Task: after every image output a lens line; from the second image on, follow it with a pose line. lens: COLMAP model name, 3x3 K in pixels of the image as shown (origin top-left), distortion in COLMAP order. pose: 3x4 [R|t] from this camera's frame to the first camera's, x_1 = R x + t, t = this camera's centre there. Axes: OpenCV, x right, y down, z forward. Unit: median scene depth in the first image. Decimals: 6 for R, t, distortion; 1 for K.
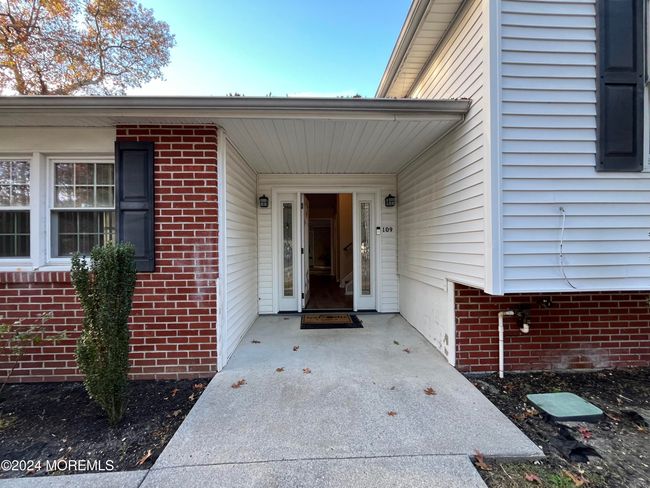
lens RADIAL K [[265.7, 0, 325.0], [0, 265.7, 244.1], [0, 0, 1]] dist [-0.002737, 0.000477]
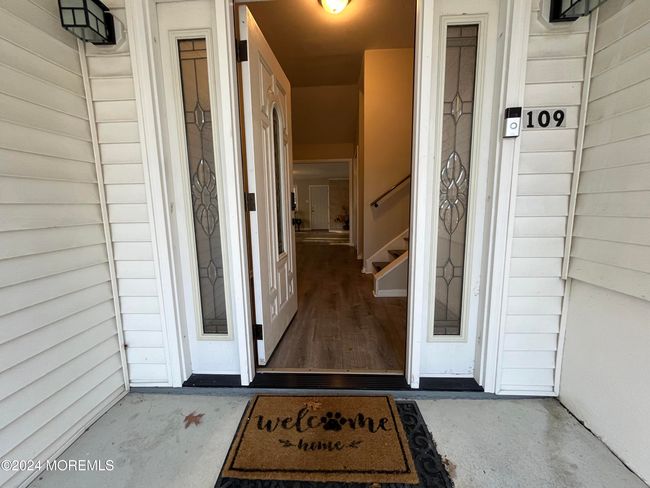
lens RADIAL K [[265.7, 0, 324.9], [0, 265.7, 244.6], [0, 0, 1]] dist [-0.002737, 0.000477]
pose [[0.996878, 0.002686, -0.078913, 0.030529], [0.008923, 0.989187, 0.146387, 0.031334], [0.078453, -0.146634, 0.986075, 0.691463]]
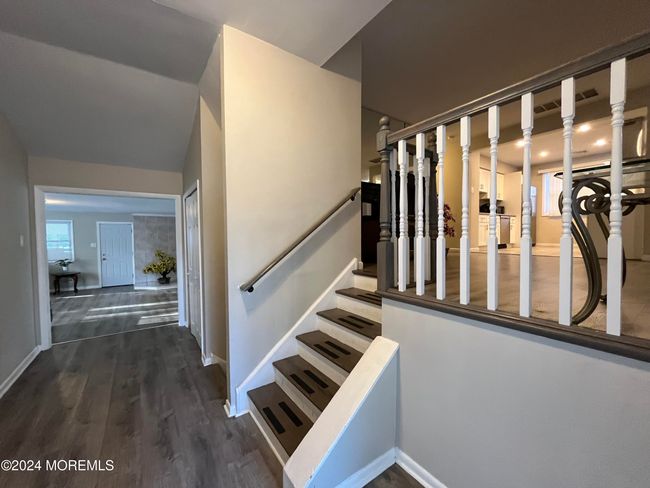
lens RADIAL K [[265.7, 0, 323.1], [0, 265.7, 243.8], [0, 0, 1]] dist [-0.002737, 0.000477]
pose [[0.842488, -0.017966, 0.538416, -0.019871], [0.004775, 0.999654, 0.025884, -0.059376], [-0.538695, -0.019236, 0.842281, 1.070148]]
